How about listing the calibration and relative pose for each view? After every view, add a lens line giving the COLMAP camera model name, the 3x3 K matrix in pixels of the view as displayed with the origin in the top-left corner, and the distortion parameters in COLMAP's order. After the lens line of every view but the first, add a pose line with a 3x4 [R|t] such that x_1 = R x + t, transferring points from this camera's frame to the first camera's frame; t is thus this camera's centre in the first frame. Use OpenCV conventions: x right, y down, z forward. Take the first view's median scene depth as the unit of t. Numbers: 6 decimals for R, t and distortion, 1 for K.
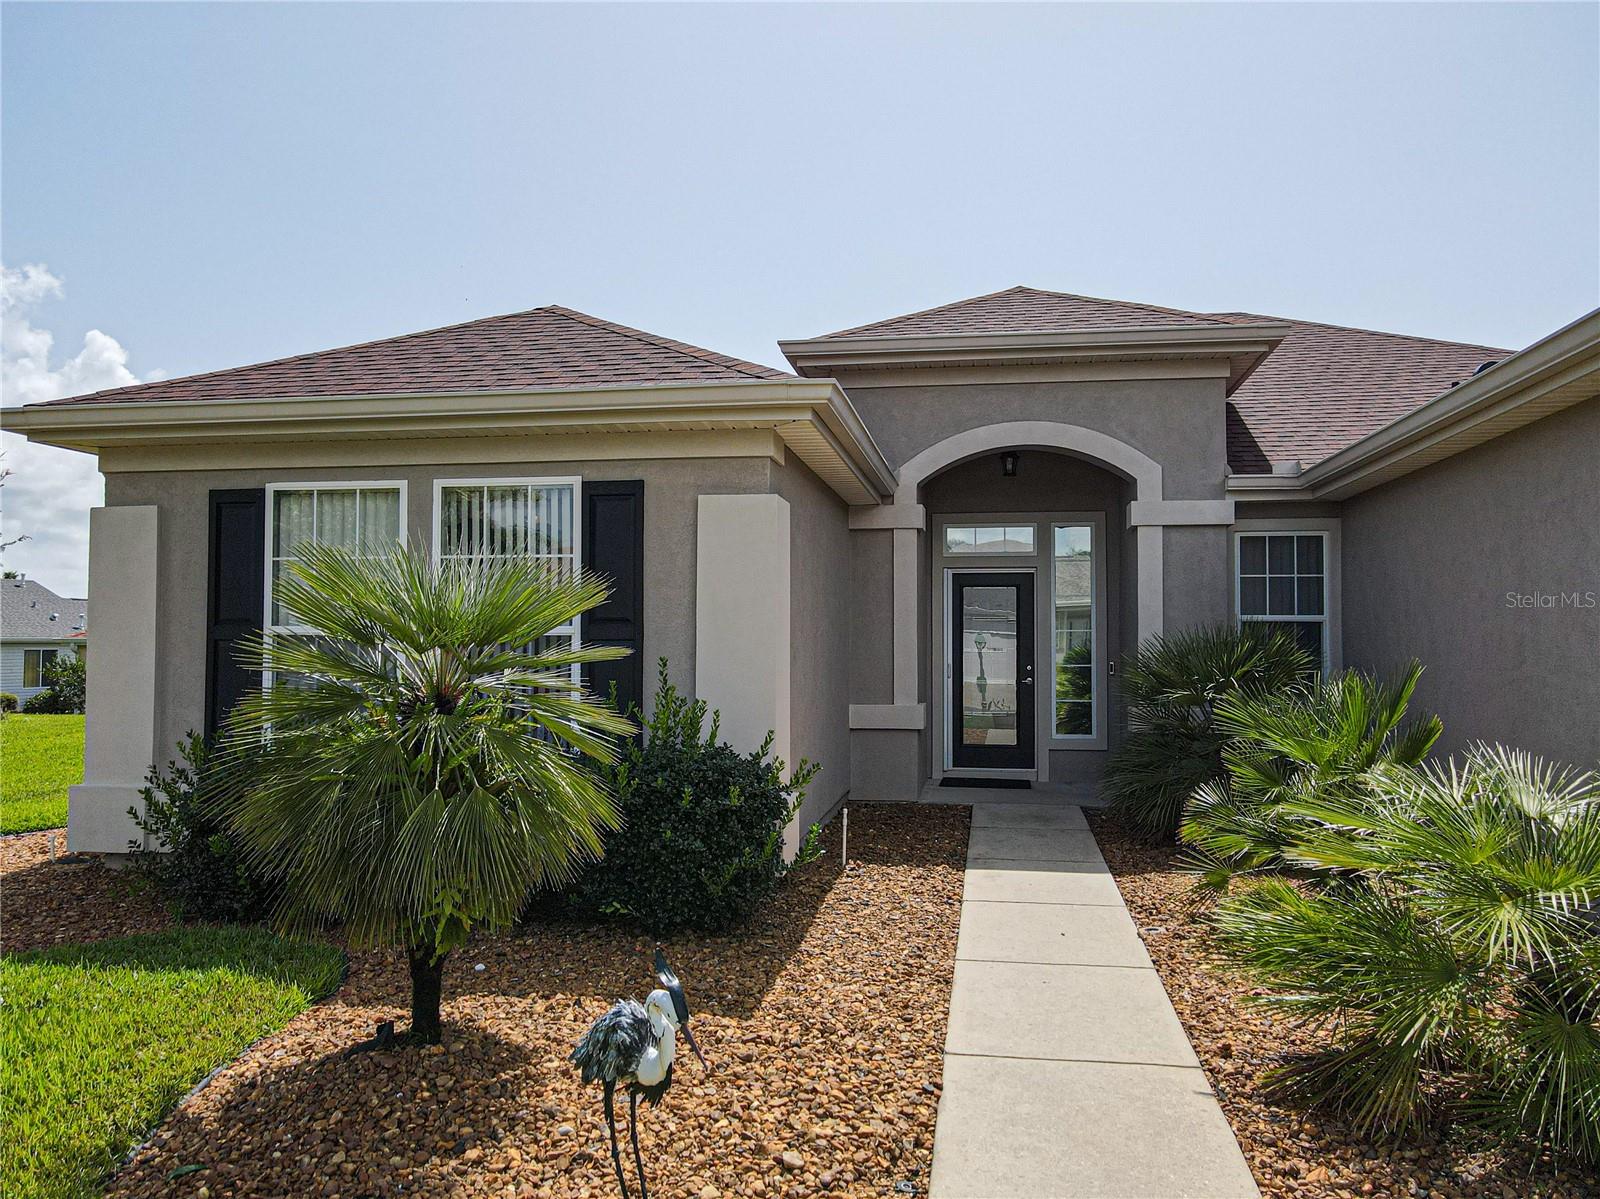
lens RADIAL K [[1202.2, 0, 800.0], [0, 1202.2, 599.5], [0, 0, 1]] dist [-0.001701, -0.000127]
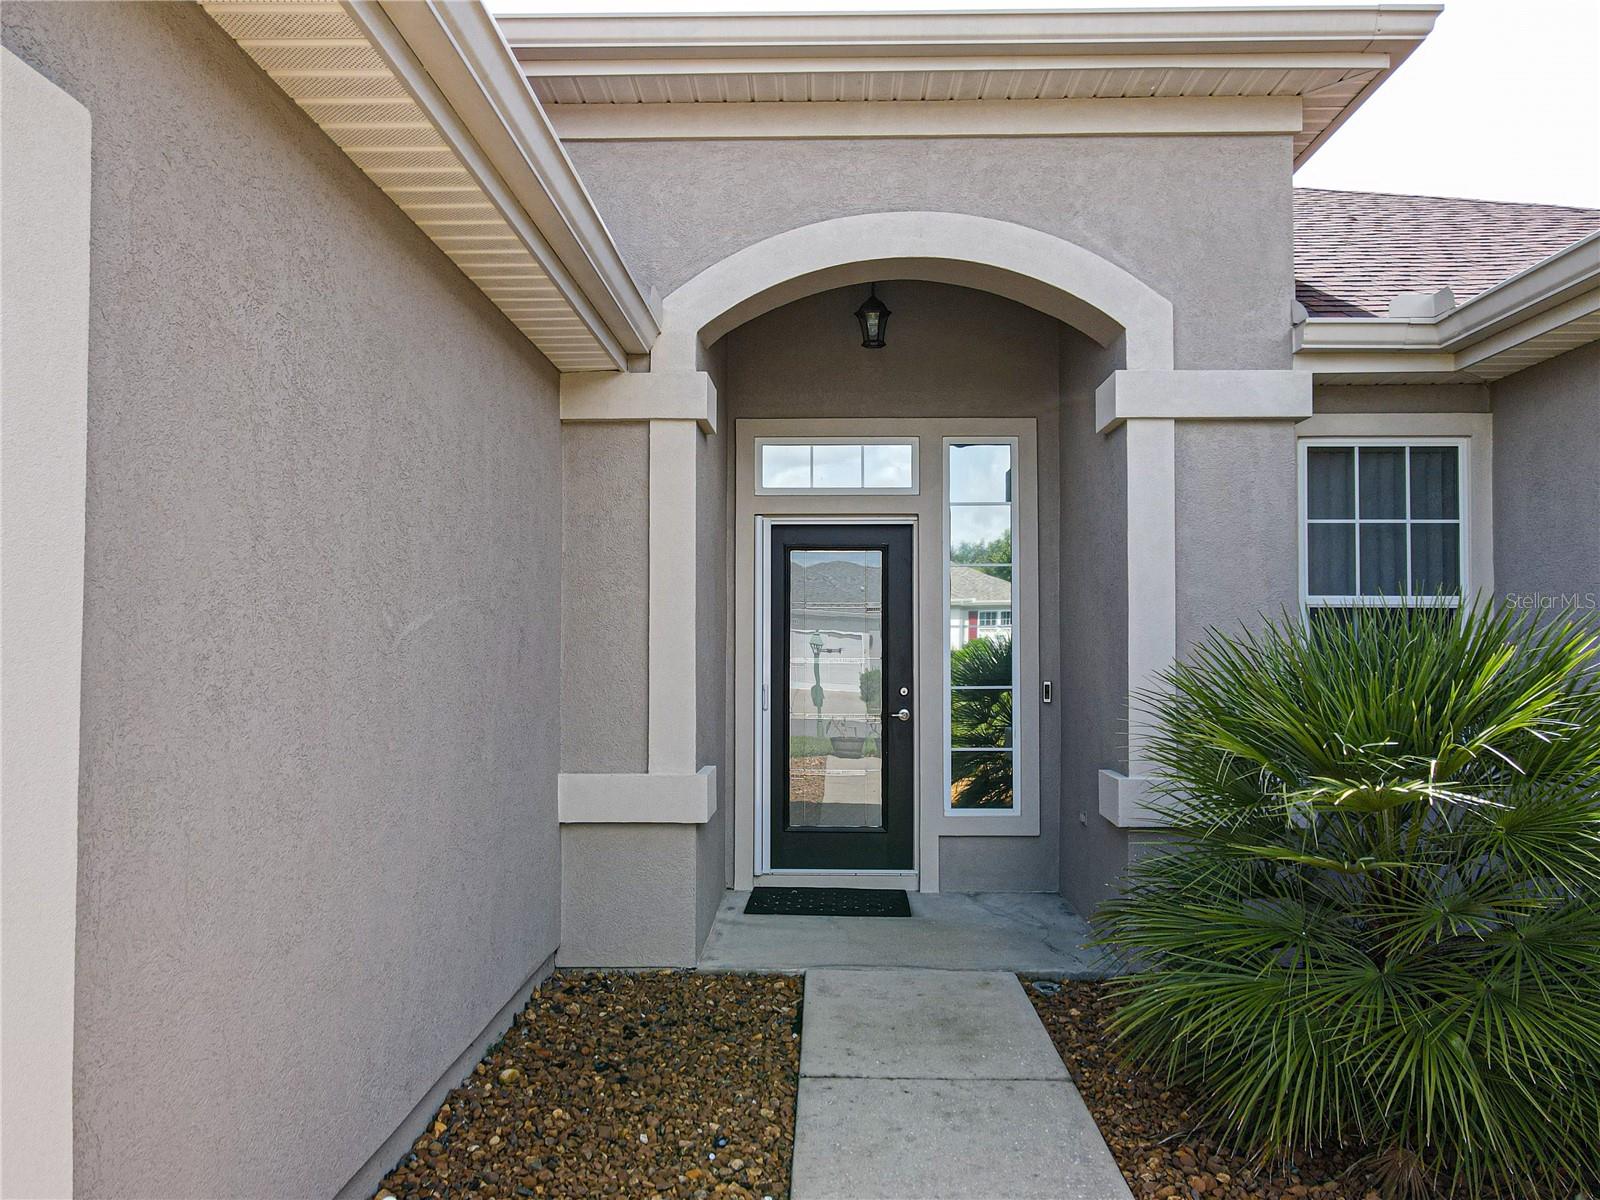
lens RADIAL K [[1202.2, 0, 800.0], [0, 1202.2, 600.0], [0, 0, 1]] dist [-0.001701, -0.000127]
pose [[0.990619, 0.002964, 0.136623, 0.072065], [-0.002905, 0.999996, -0.000629, 0.015727], [-0.136624, 0.000226, 0.990623, 0.500266]]
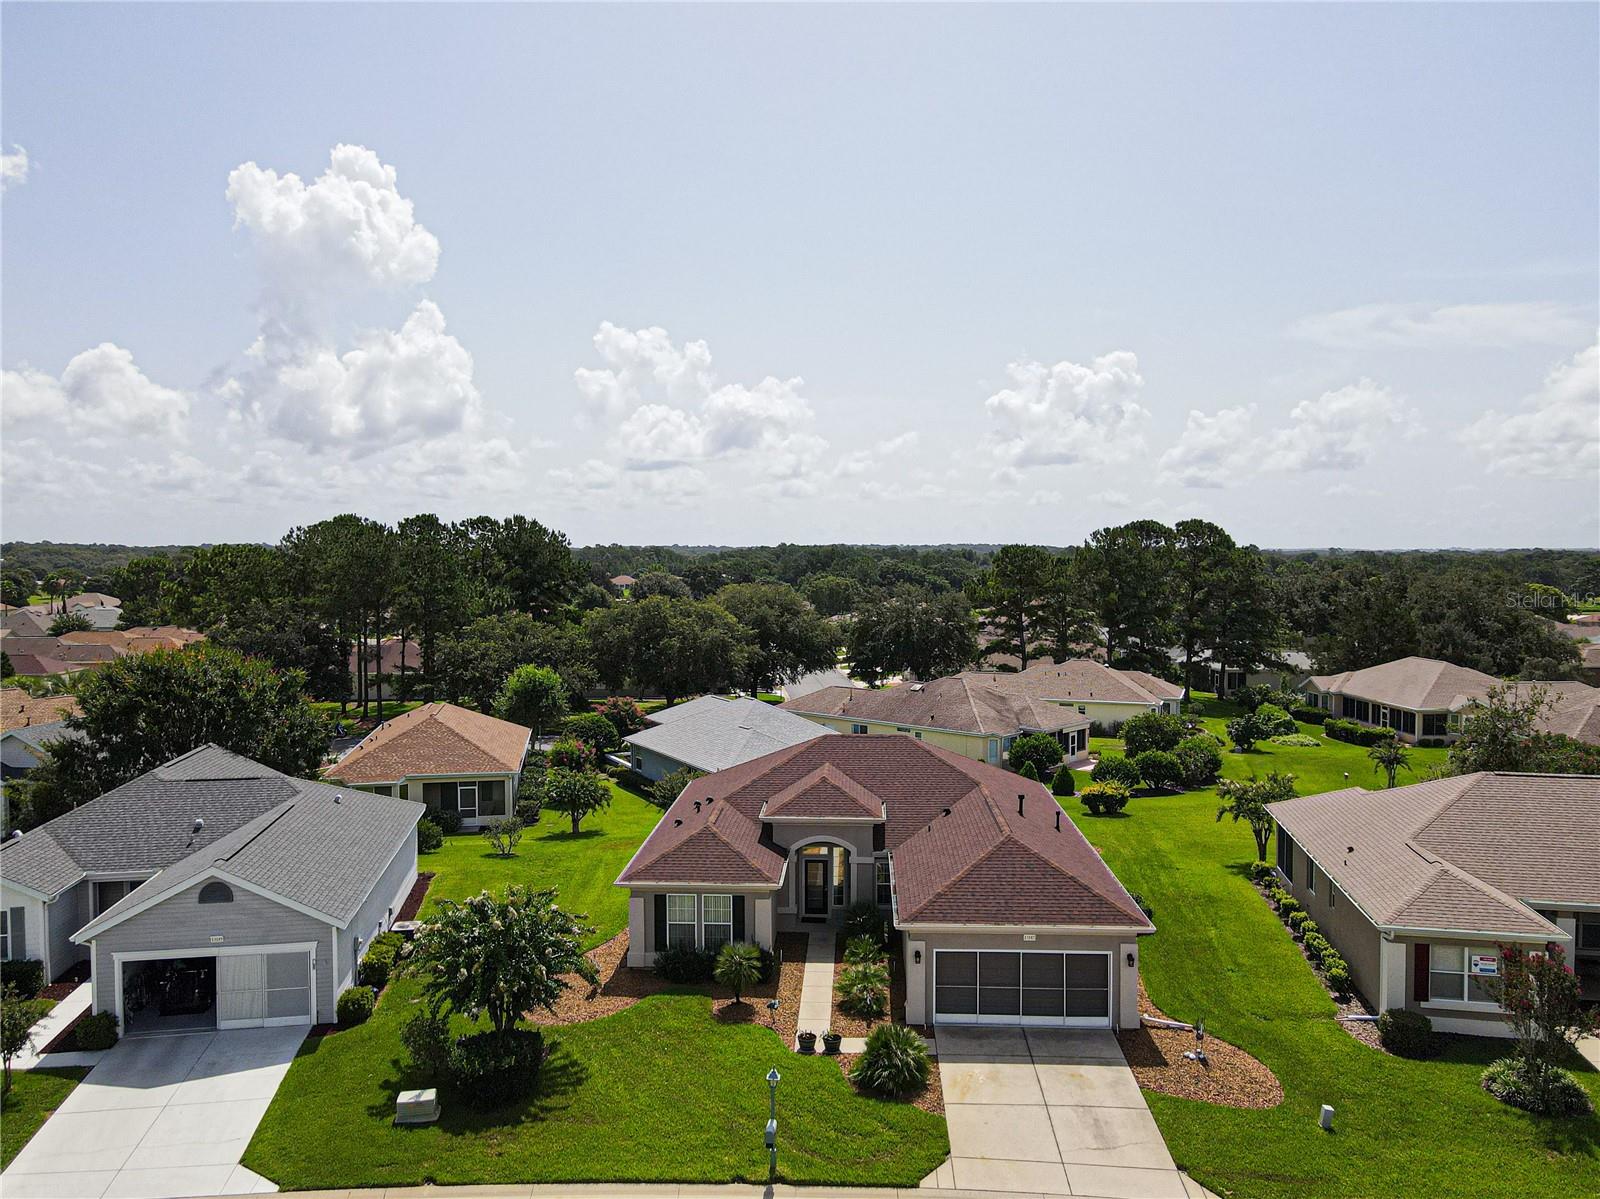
lens RADIAL K [[1202.2, 0, 800.0], [0, 1202.2, 599.5], [0, 0, 1]] dist [-0.001701, -0.000127]
pose [[0.994073, -0.009019, 0.108343, -0.294646], [0.001658, 0.997695, 0.067843, -1.154915], [-0.108706, -0.067261, 0.991796, -2.749566]]
